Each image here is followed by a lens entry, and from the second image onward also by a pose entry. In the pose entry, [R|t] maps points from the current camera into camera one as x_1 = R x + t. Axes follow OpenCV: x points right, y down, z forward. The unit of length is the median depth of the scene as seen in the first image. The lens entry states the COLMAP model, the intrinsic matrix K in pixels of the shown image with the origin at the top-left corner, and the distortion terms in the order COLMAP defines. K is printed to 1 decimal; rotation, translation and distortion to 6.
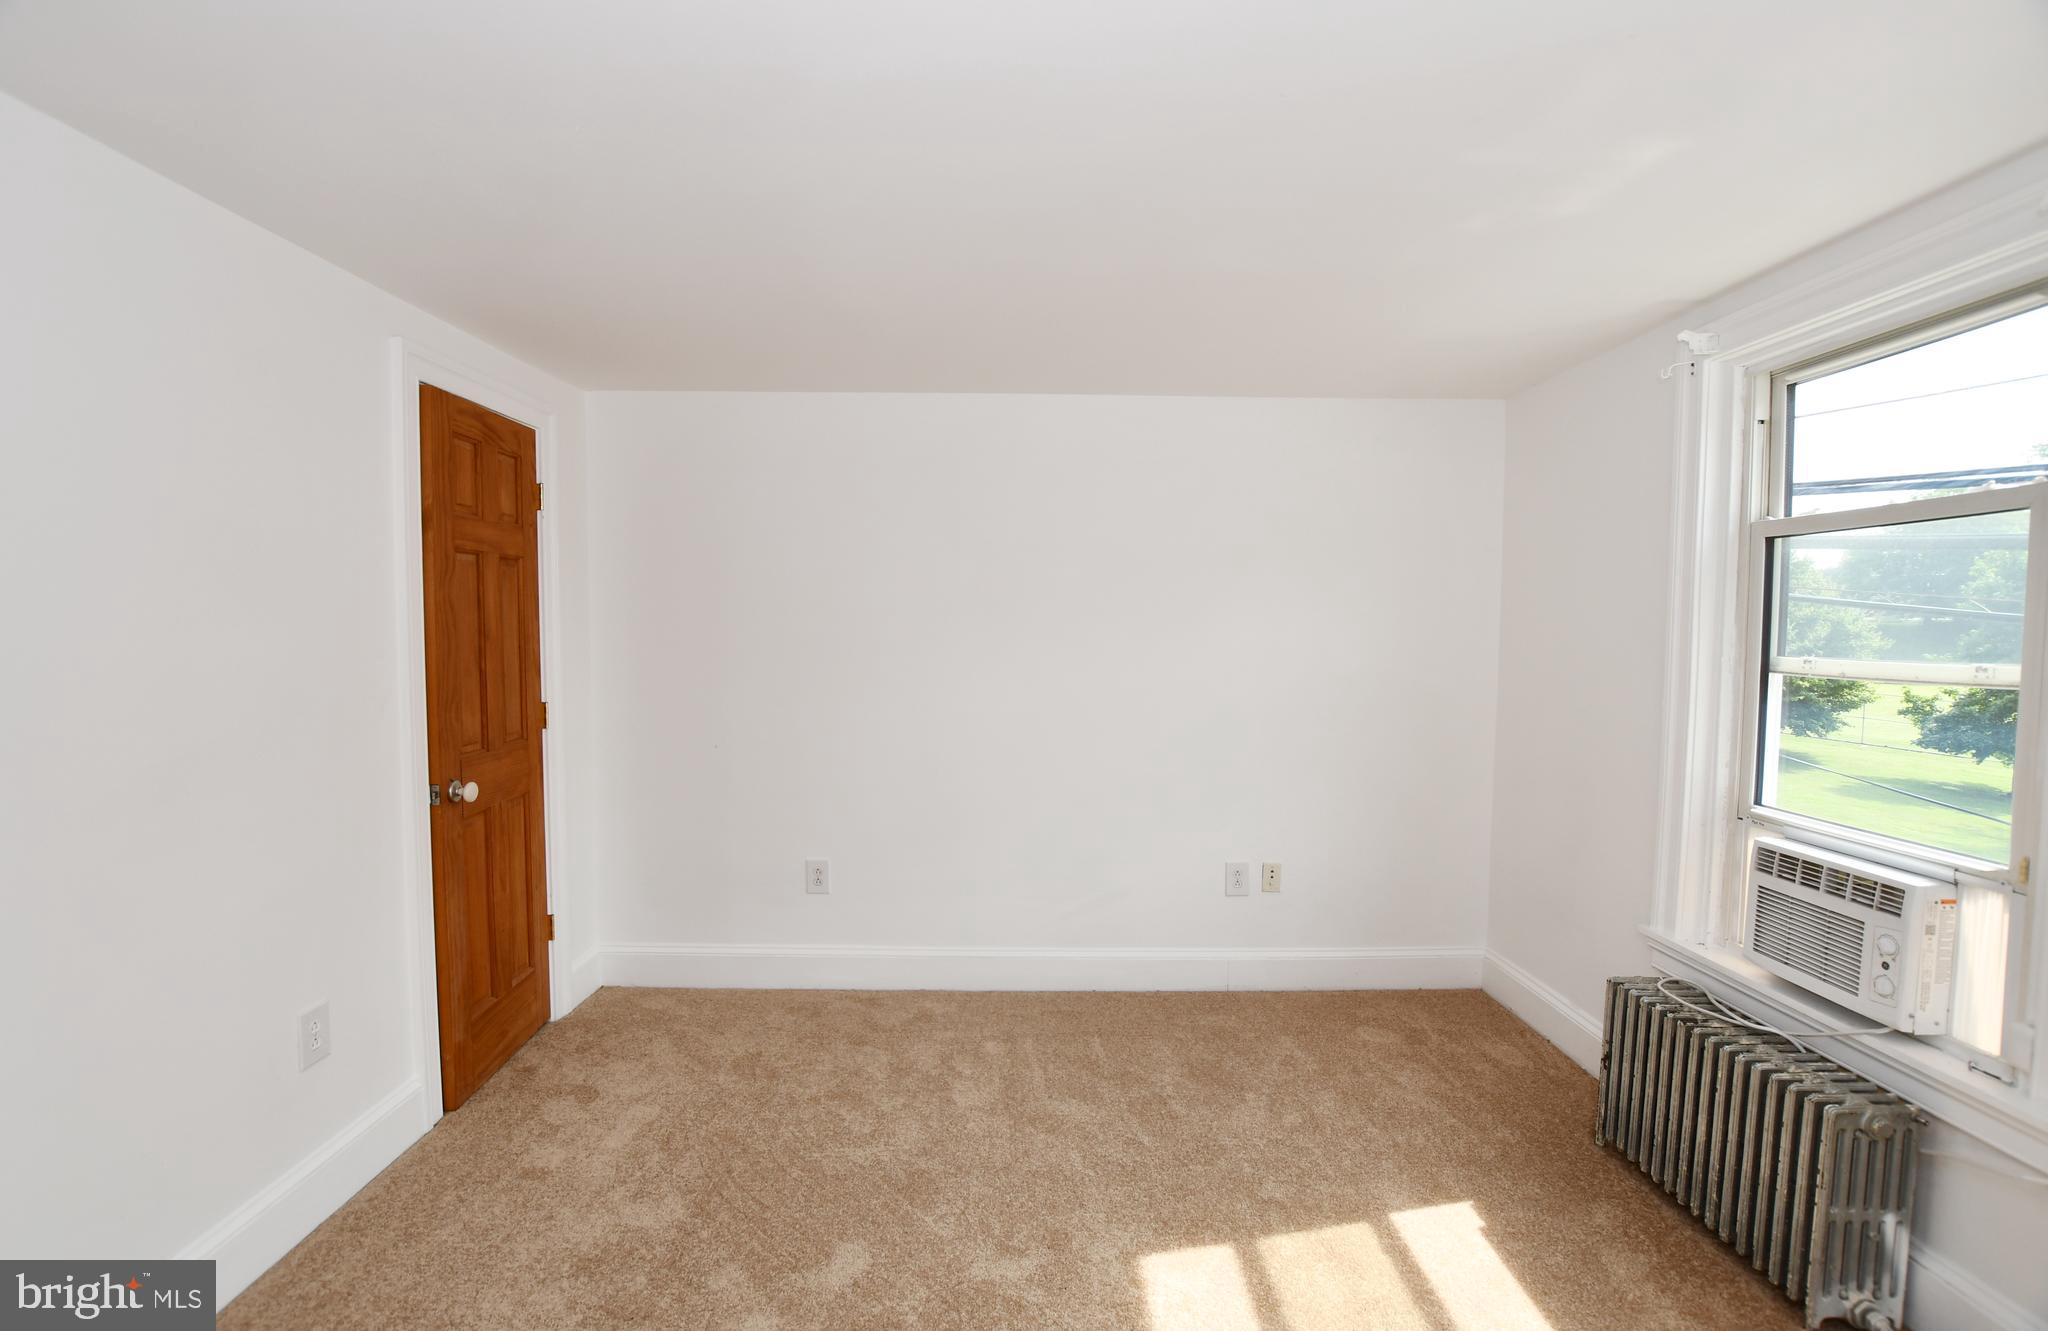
lens RADIAL K [[890.7, 0, 1028.1], [0, 890.7, 670.6], [0, 0, 1]] dist [-0.024744, -0.000122]
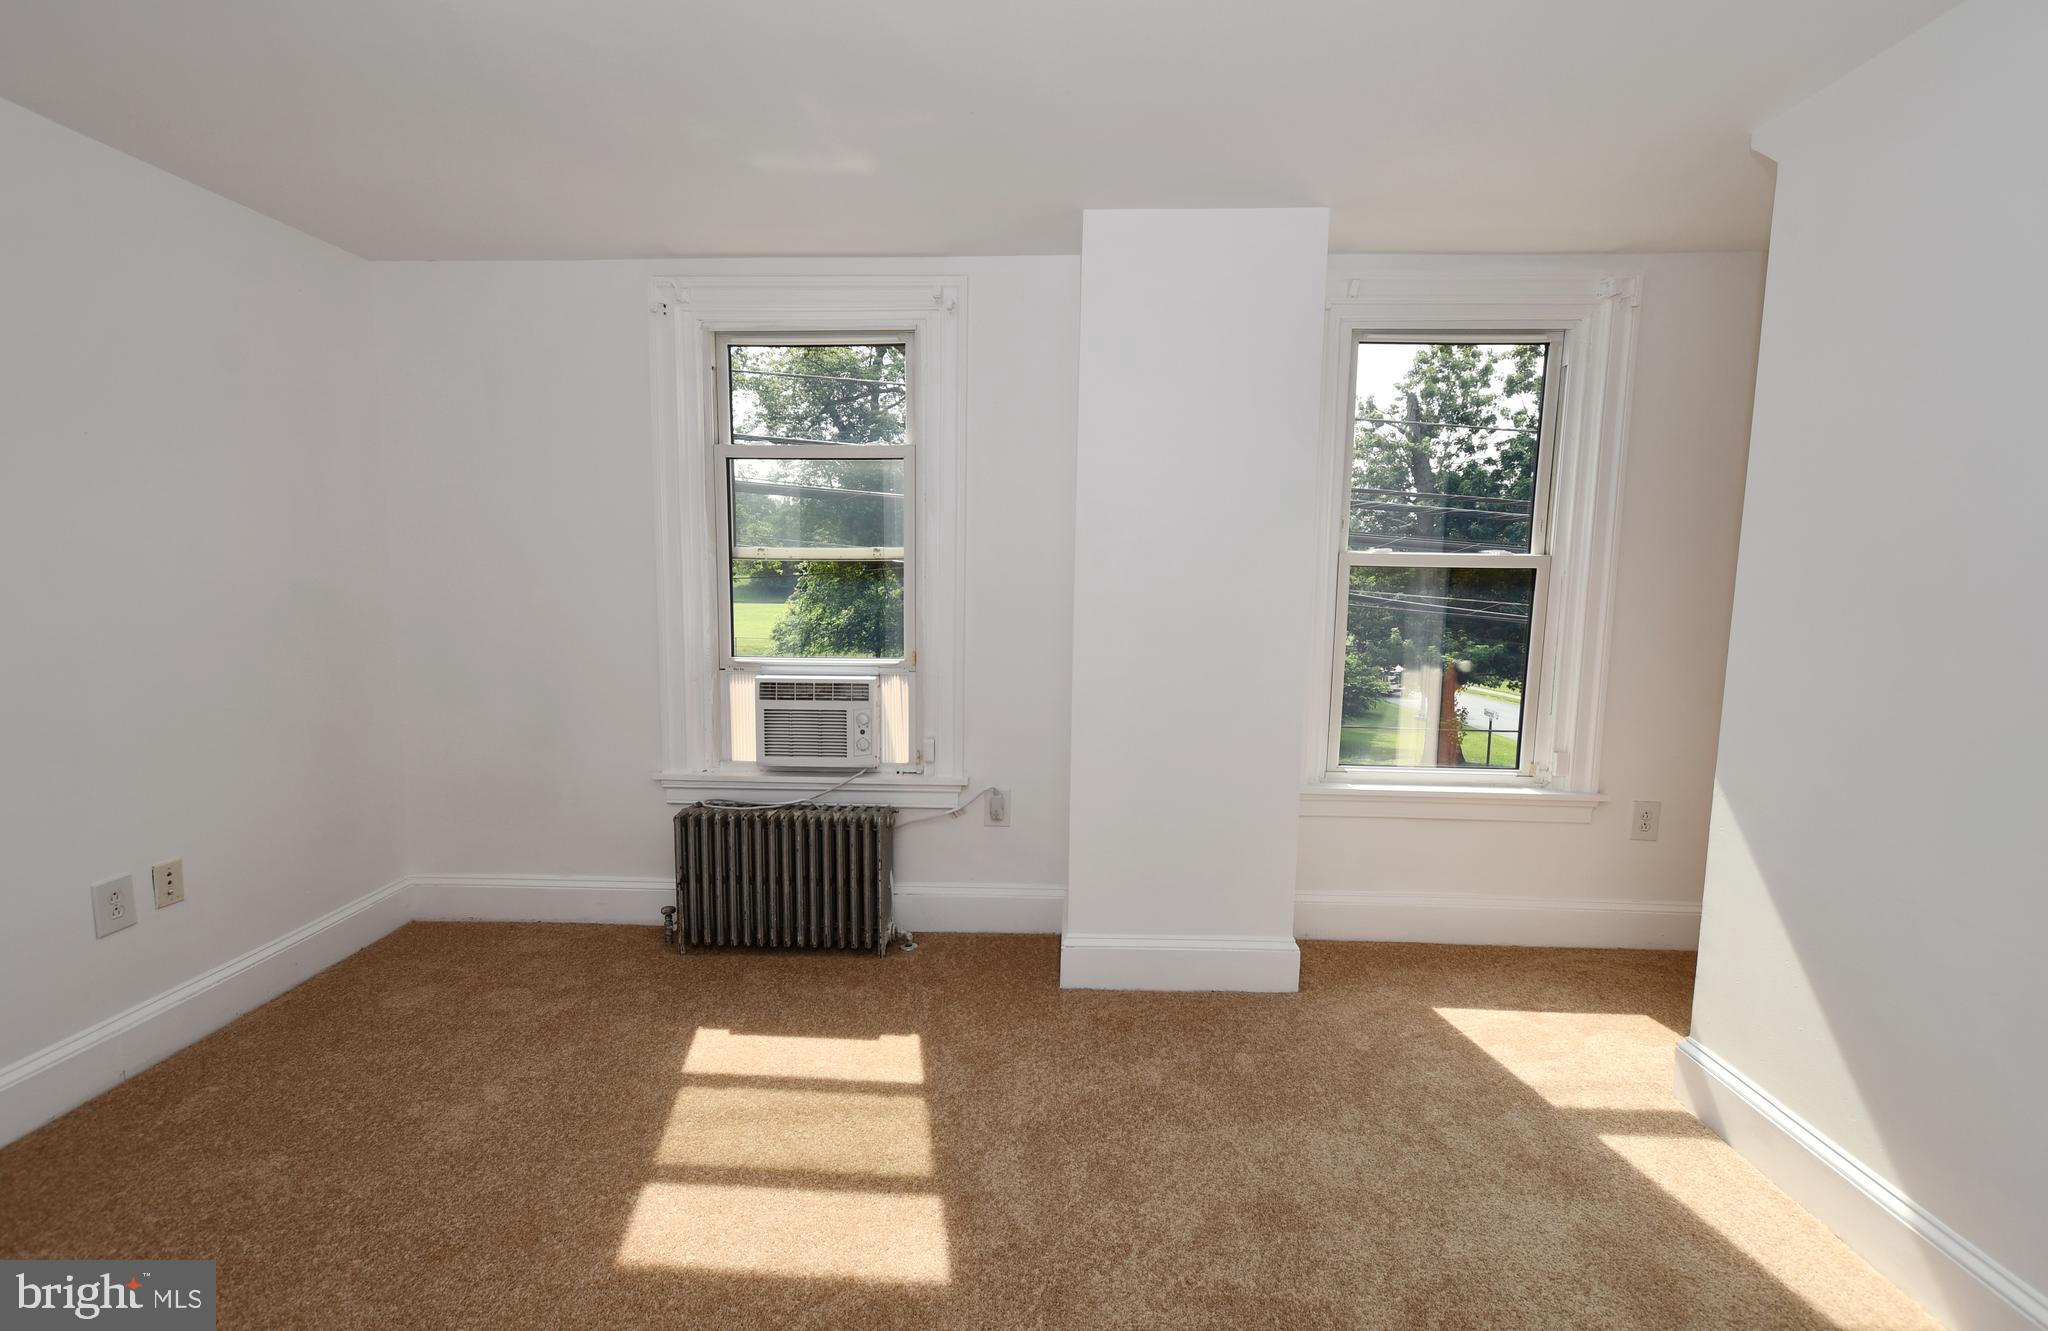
lens RADIAL K [[890.7, 0, 1028.1], [0, 890.7, 670.6], [0, 0, 1]] dist [-0.024744, -0.000122]
pose [[0.032254, -0.120601, 0.992177, -0.561287], [0.037496, 0.992141, 0.119377, 0.029828], [-0.998776, 0.033352, 0.036523, 0.525722]]
